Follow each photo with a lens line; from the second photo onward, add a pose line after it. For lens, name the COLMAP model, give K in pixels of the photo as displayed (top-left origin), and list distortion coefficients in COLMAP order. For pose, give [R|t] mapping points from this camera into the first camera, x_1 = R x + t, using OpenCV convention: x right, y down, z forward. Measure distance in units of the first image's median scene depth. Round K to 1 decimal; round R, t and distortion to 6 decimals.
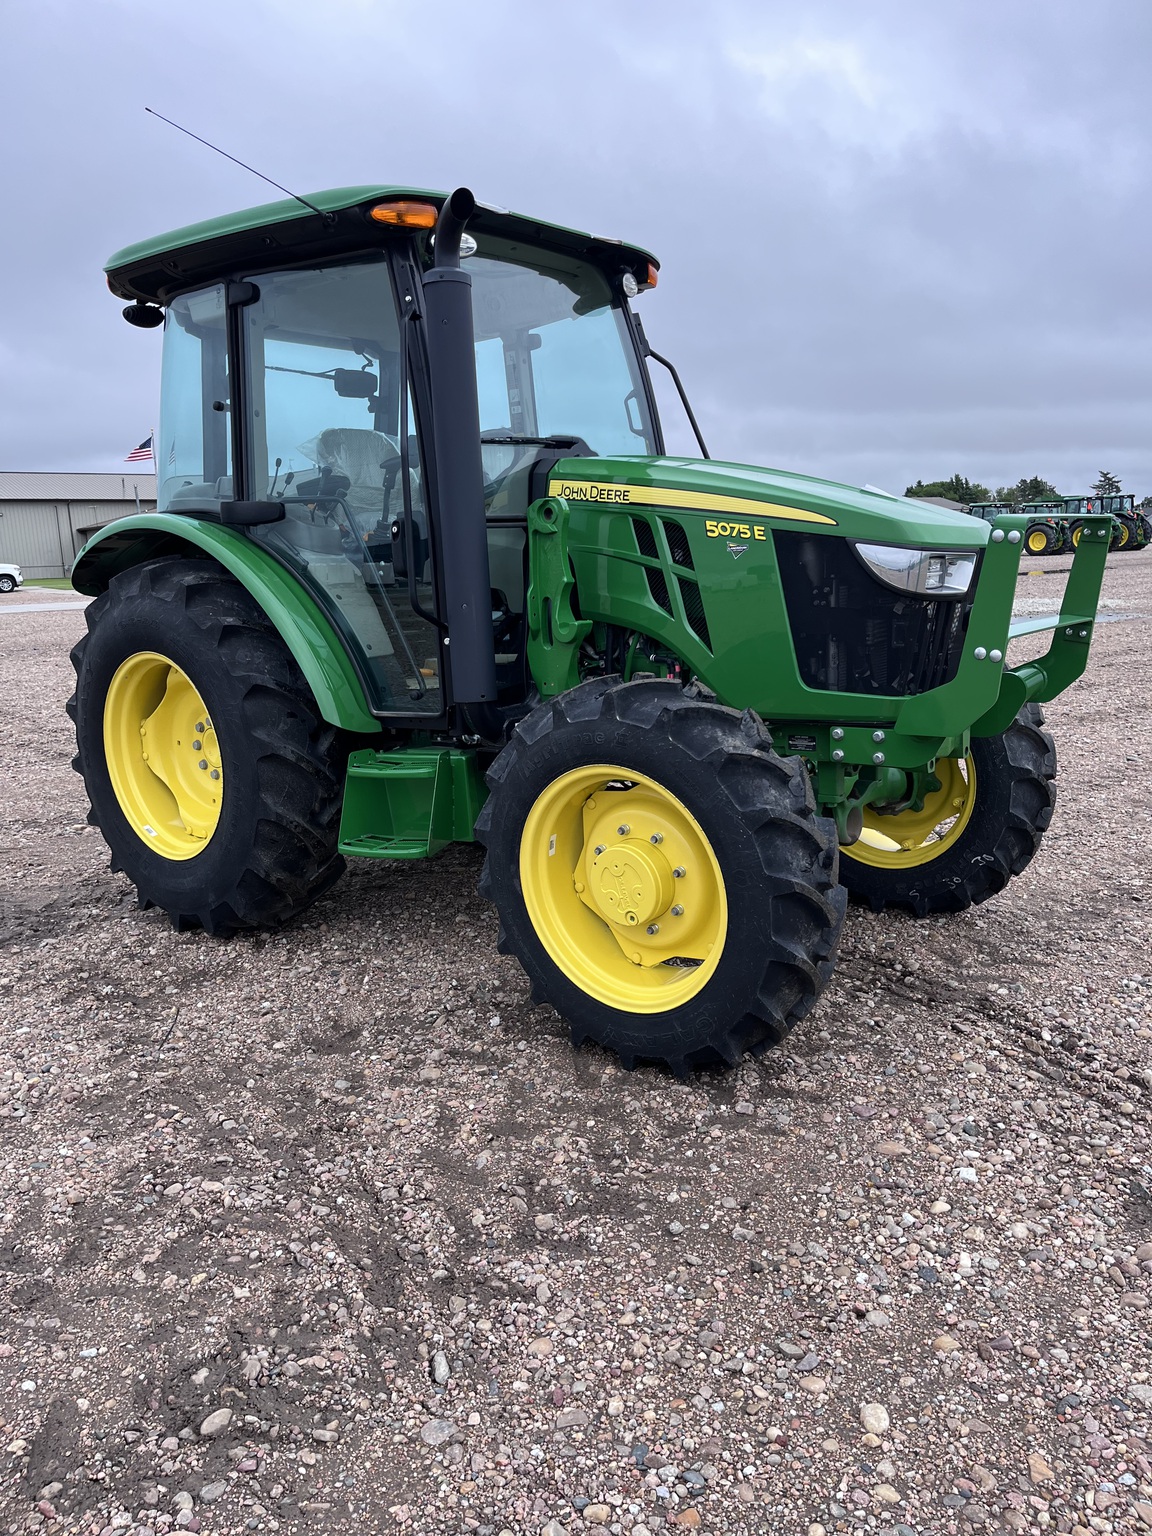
lens RADIAL K [[1178.8, 0, 573.0], [0, 1178.8, 773.4], [0, 0, 1]] dist [0.044886, -0.004157]
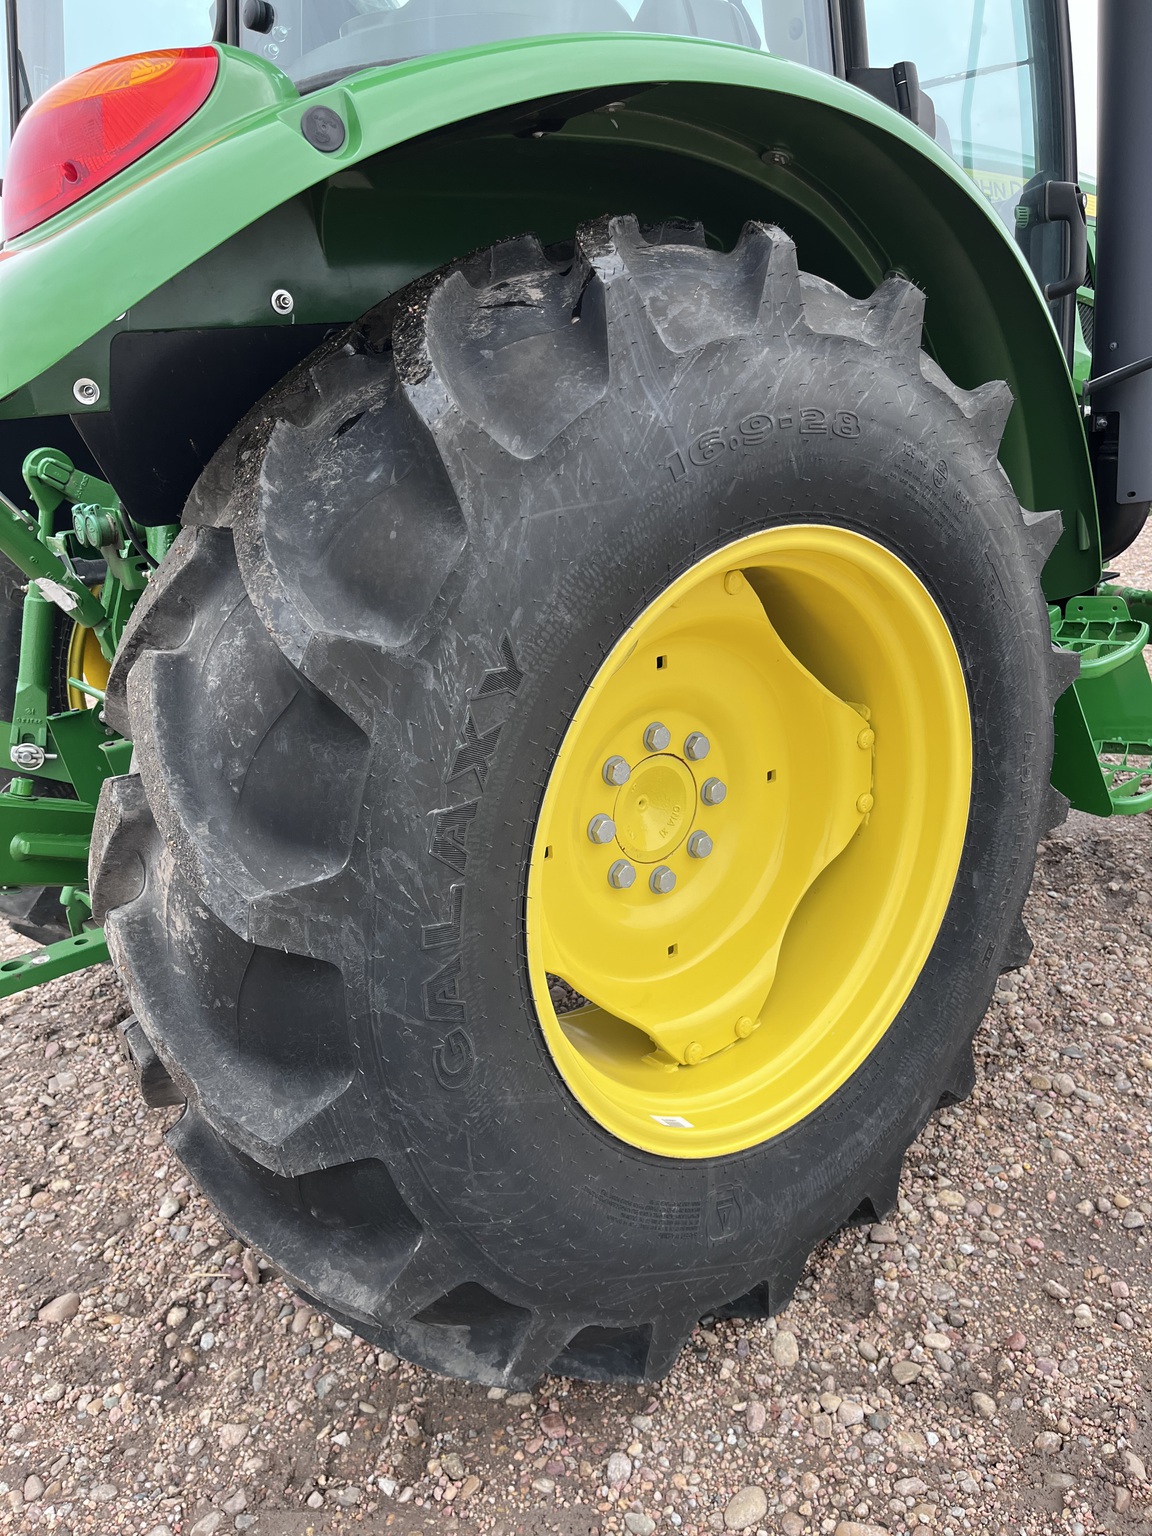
lens RADIAL K [[1162.1, 0, 582.3], [0, 1162.1, 762.8], [0, 0, 1]] dist [0.076913, -0.100205]
pose [[0.196266, -0.283105, 0.938792, -0.805207], [0.253052, 0.939606, 0.230447, -0.153935], [-0.947335, 0.192334, 0.256053, 1.180369]]
